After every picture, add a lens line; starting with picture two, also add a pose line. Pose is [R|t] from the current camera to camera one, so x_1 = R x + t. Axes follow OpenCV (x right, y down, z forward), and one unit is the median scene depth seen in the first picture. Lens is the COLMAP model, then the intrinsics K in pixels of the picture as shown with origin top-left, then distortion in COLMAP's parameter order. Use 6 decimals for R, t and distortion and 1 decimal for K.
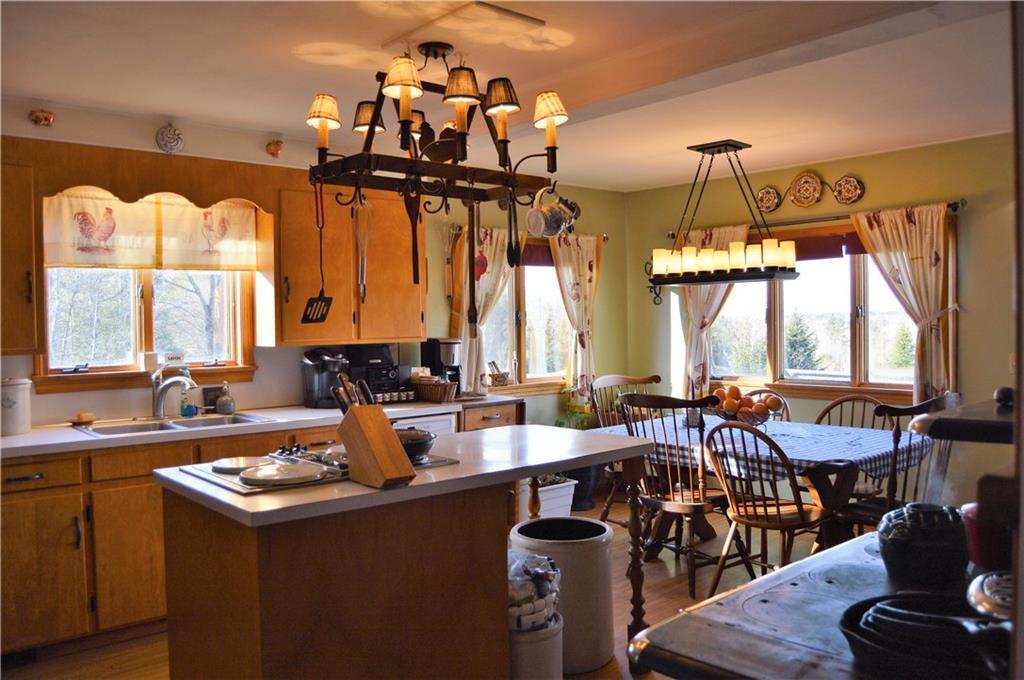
lens RADIAL K [[799.3, 0, 524.2], [0, 799.3, 335.8], [0, 0, 1]] dist [-0.073144, -0.001085]
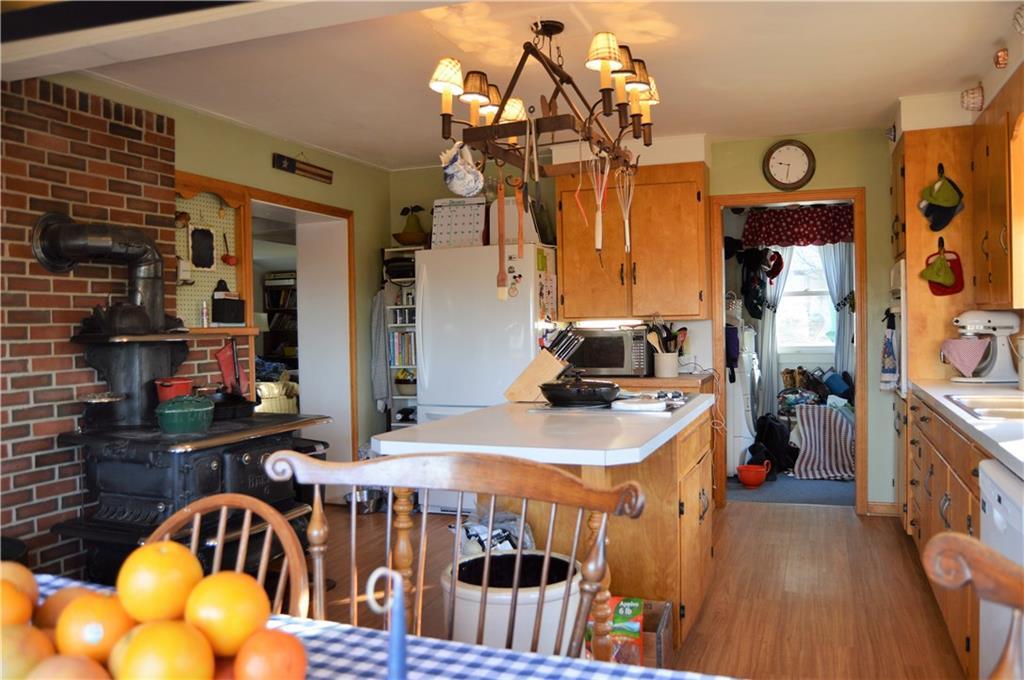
lens RADIAL K [[799.3, 0, 524.2], [0, 799.3, 335.8], [0, 0, 1]] dist [-0.073144, -0.001085]
pose [[-0.890163, 0.035845, -0.454231, 0.259230], [0.017657, 0.998866, 0.044220, 0.002998], [0.455301, 0.031342, -0.889786, 1.221477]]
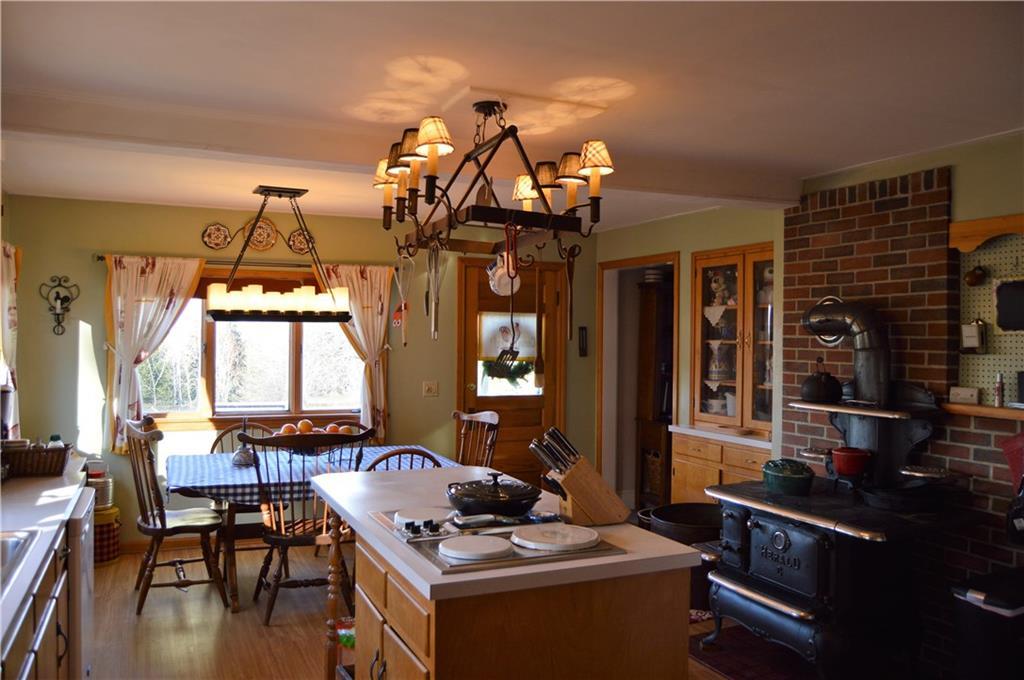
lens RADIAL K [[799.3, 0, 524.2], [0, 799.3, 335.8], [0, 0, 1]] dist [-0.073144, -0.001085]
pose [[0.294594, 0.018802, 0.955438, -0.680415], [0.005597, 0.999755, -0.021400, -0.026183], [-0.955606, 0.011651, 0.294416, 0.411619]]
